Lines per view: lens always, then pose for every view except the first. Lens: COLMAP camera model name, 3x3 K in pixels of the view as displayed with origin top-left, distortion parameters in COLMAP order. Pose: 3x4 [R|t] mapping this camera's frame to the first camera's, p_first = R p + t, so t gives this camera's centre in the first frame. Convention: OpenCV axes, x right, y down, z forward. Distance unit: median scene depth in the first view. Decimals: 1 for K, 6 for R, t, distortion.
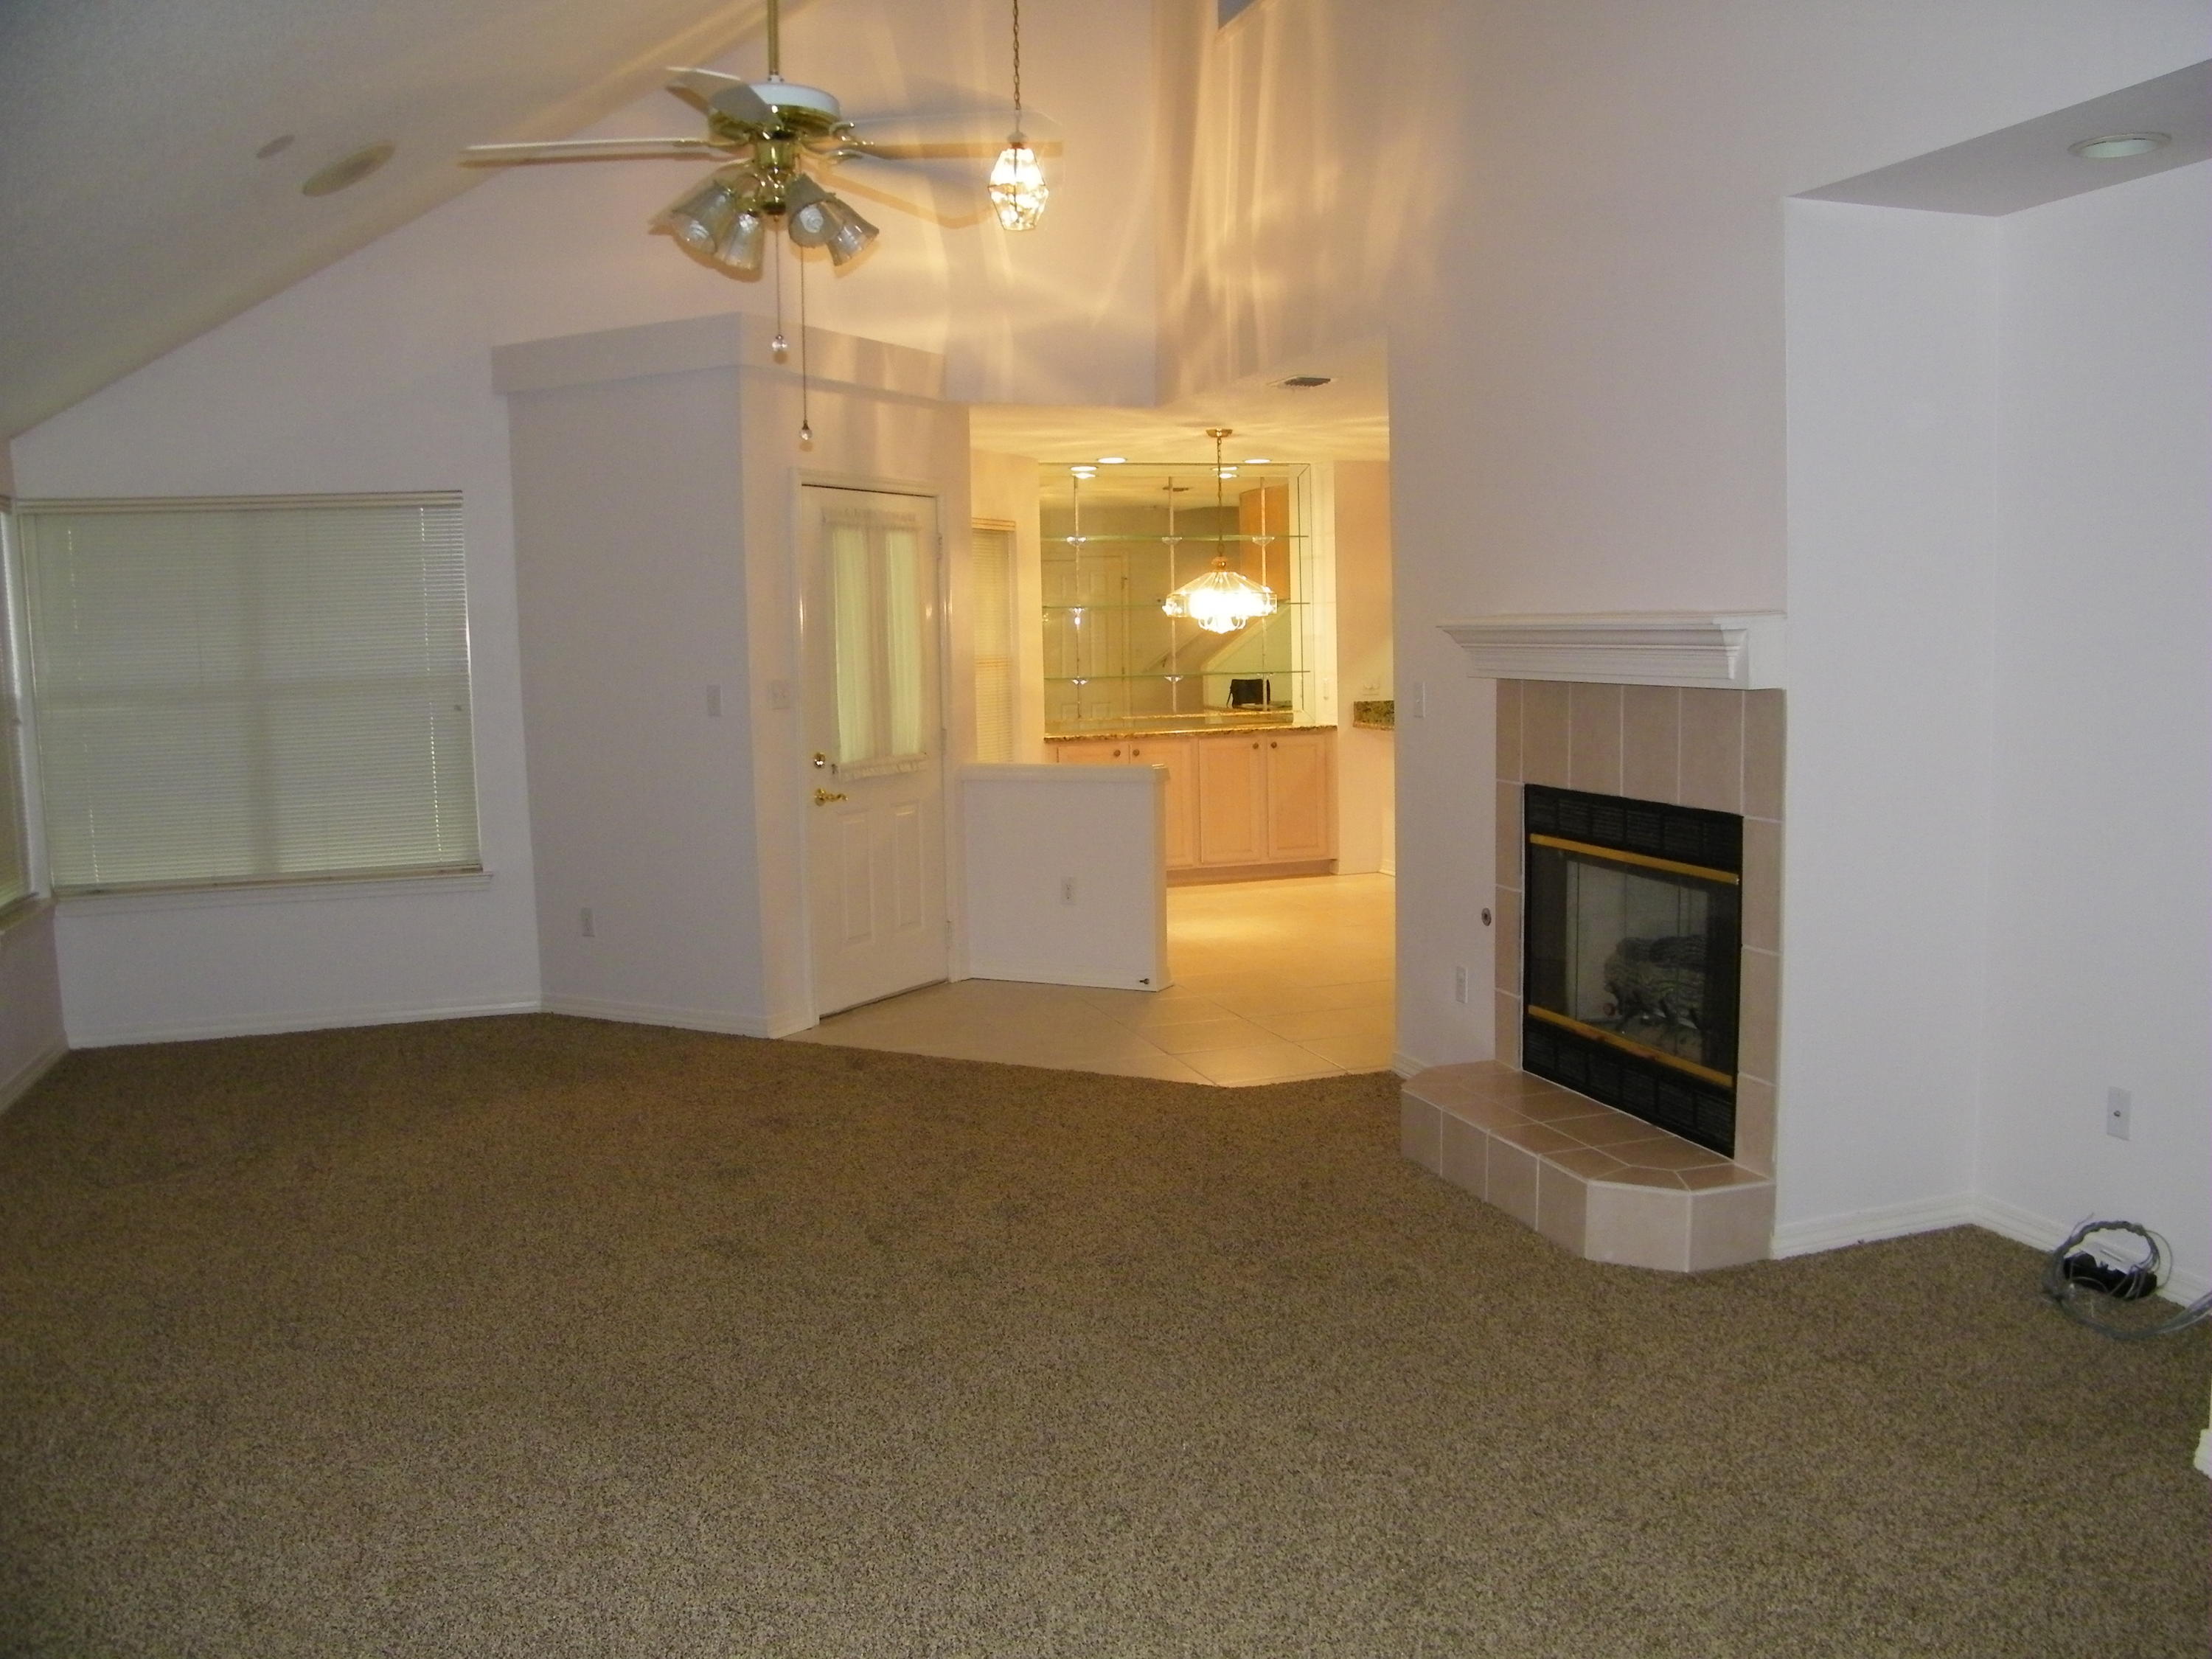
lens RADIAL K [[1884.5, 0, 1142.9], [0, 1884.5, 822.4], [0, 0, 1]] dist [-0.203012, 0.197569]
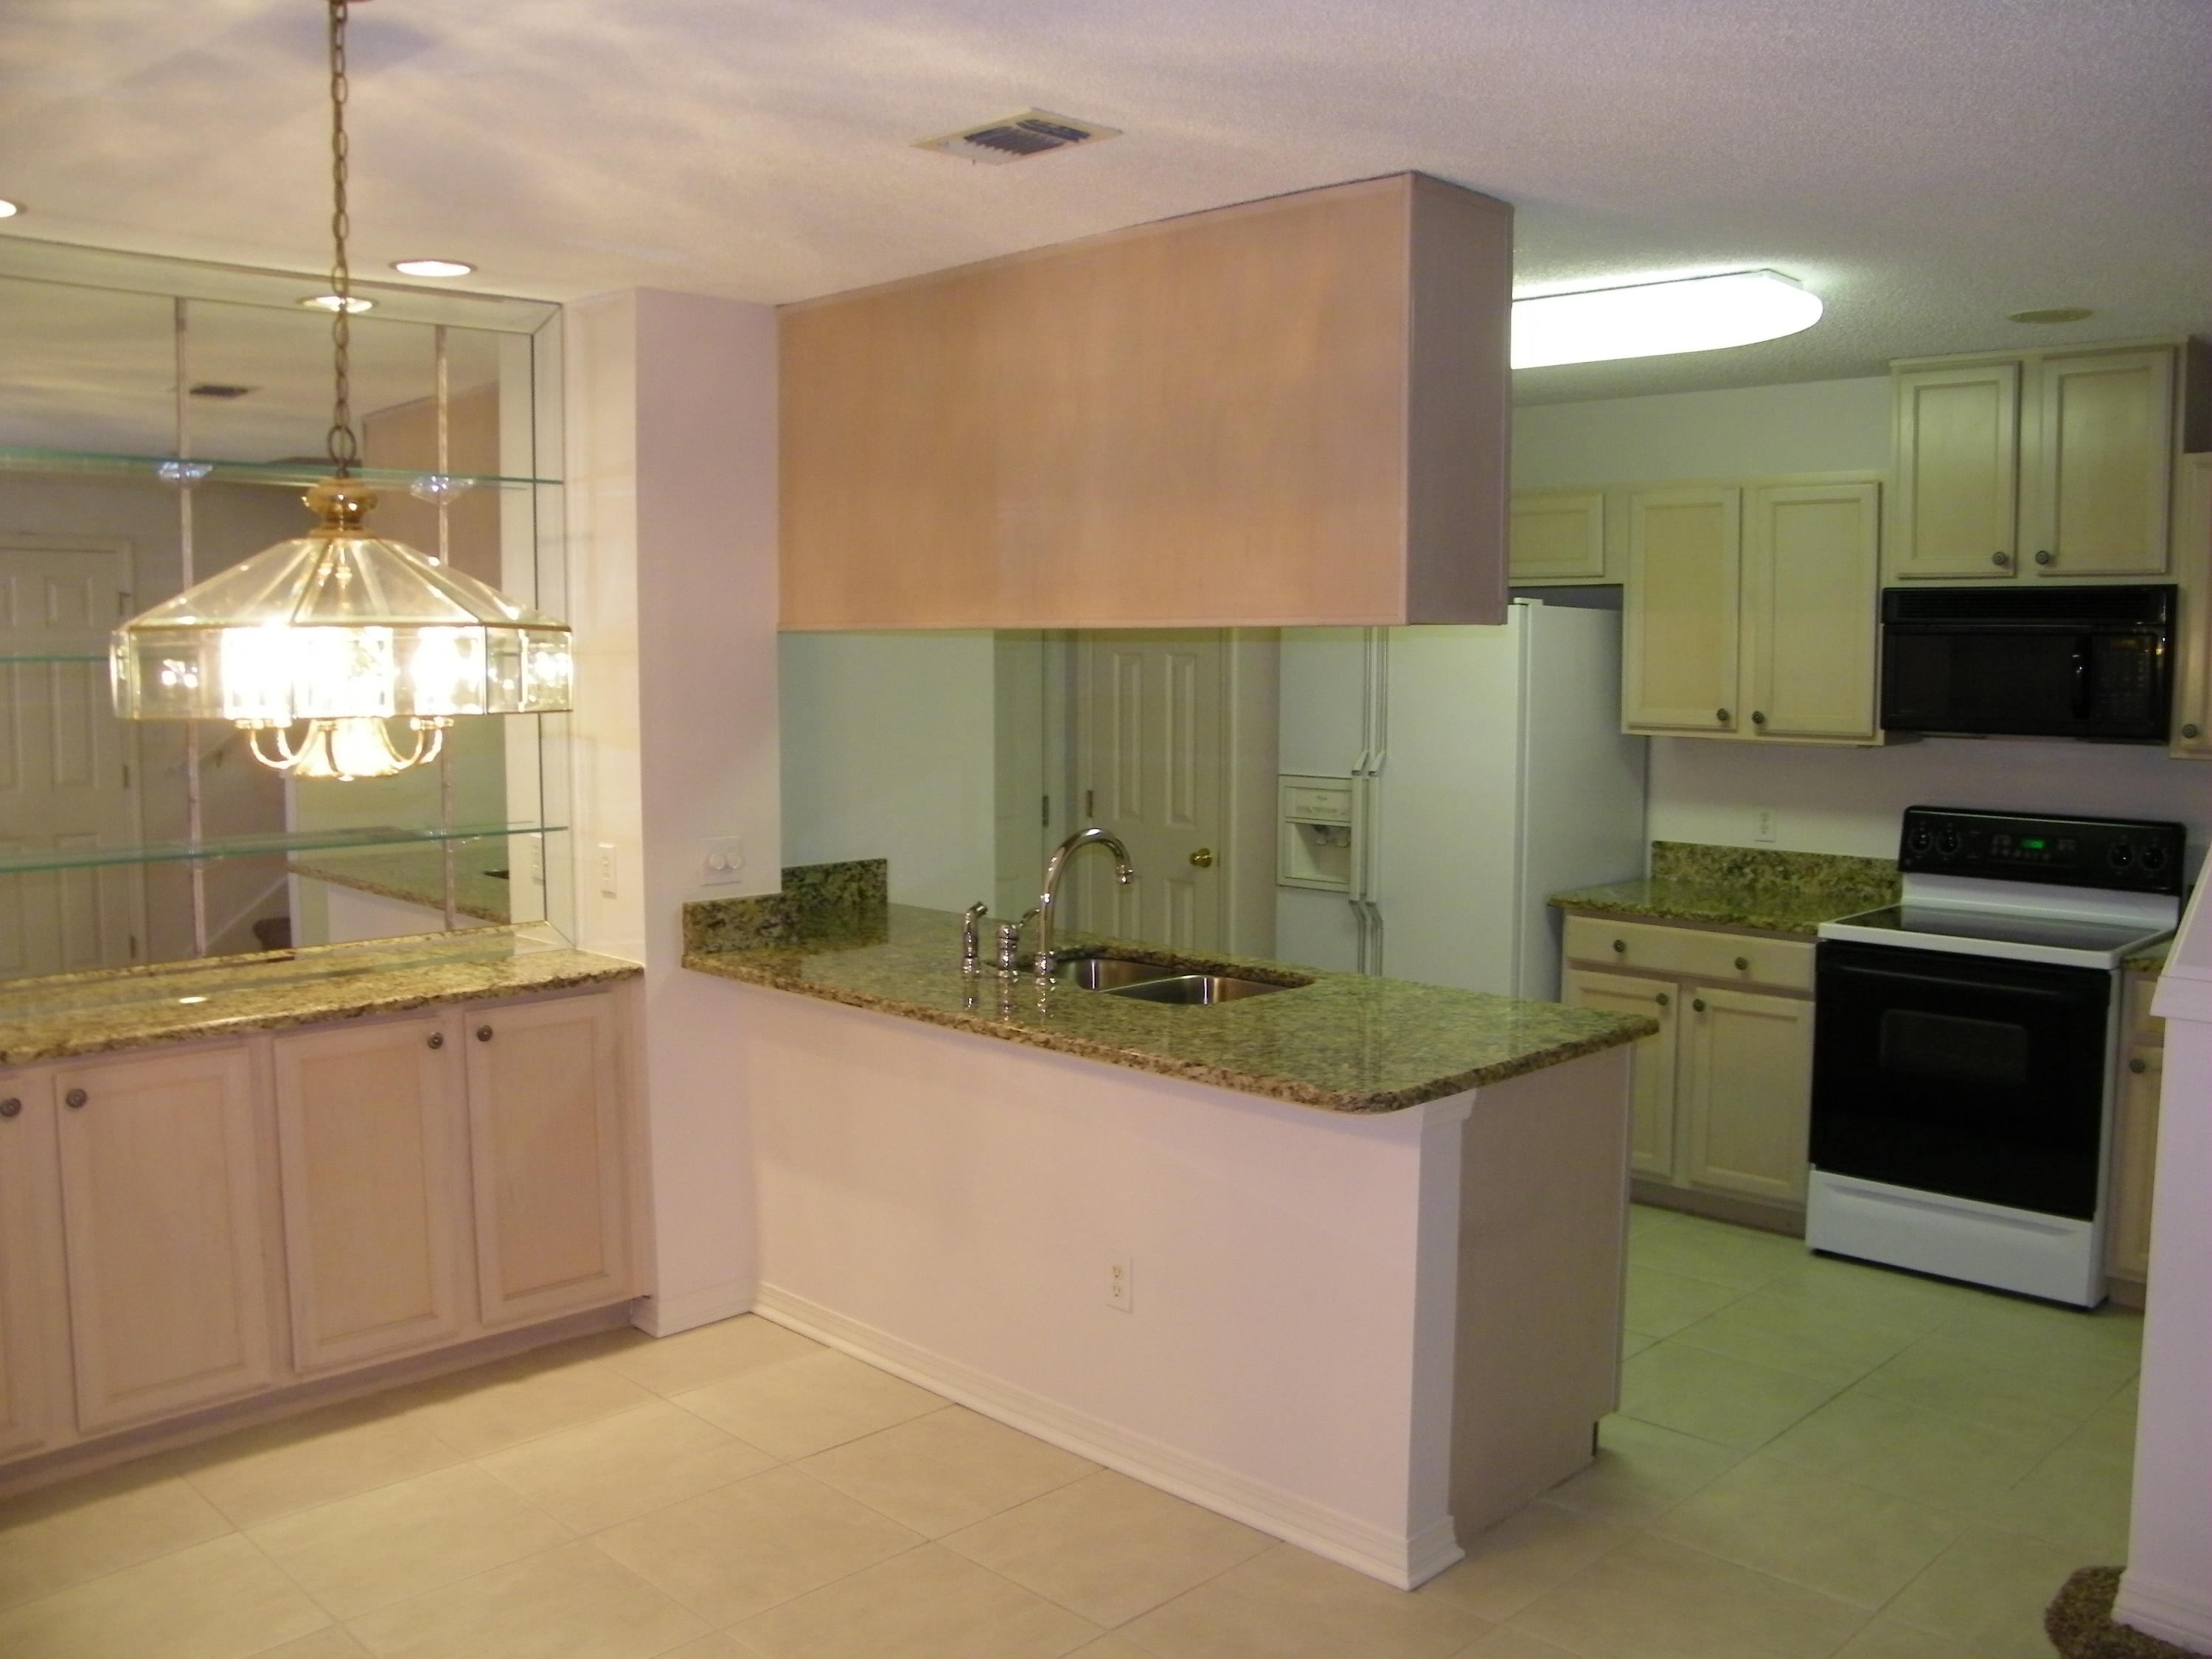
lens RADIAL K [[1884.5, 0, 1142.9], [0, 1884.5, 822.4], [0, 0, 1]] dist [-0.203012, 0.197569]
pose [[0.890274, -0.020973, 0.454943, 0.020551], [0.032347, 0.999328, -0.017230, -0.071793], [-0.454276, 0.030055, 0.890354, 0.607445]]
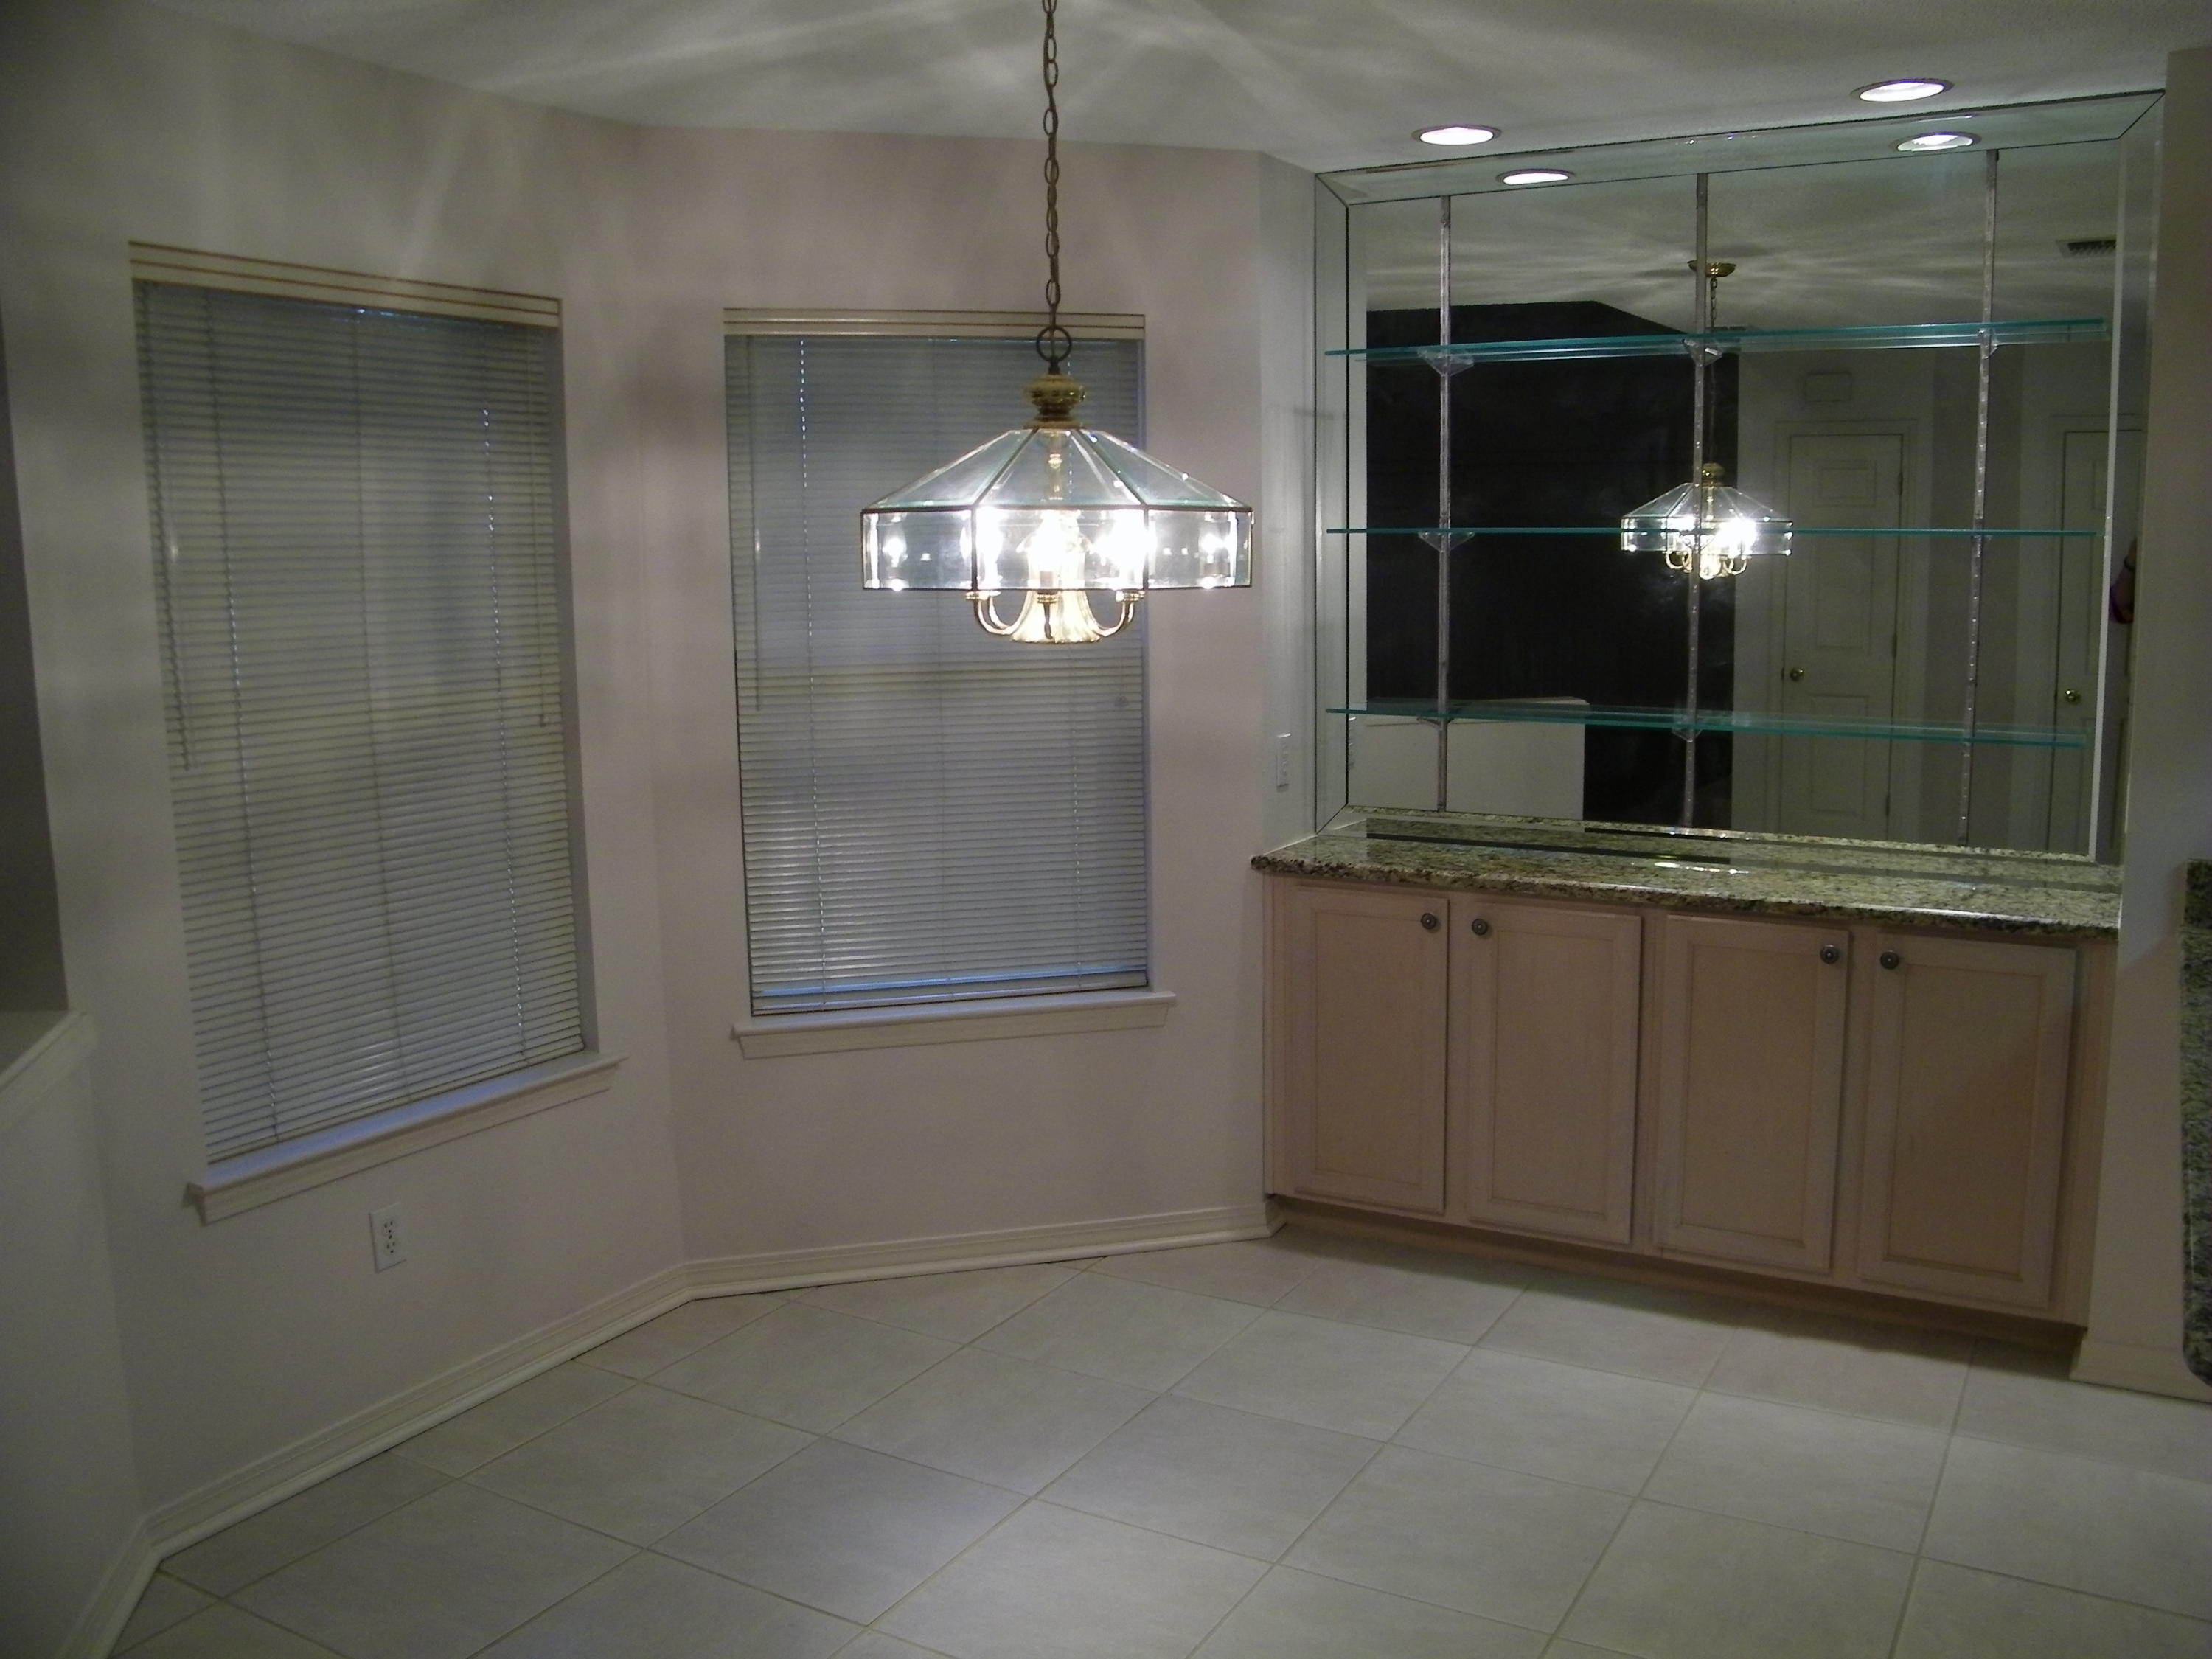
lens RADIAL K [[1884.5, 0, 1142.9], [0, 1884.5, 822.4], [0, 0, 1]] dist [-0.203012, 0.197569]
pose [[0.675817, 0.127417, -0.725973, 0.210003], [-0.085852, 0.991848, 0.094160, -0.083595], [0.732053, -0.001309, 0.681247, 0.675431]]
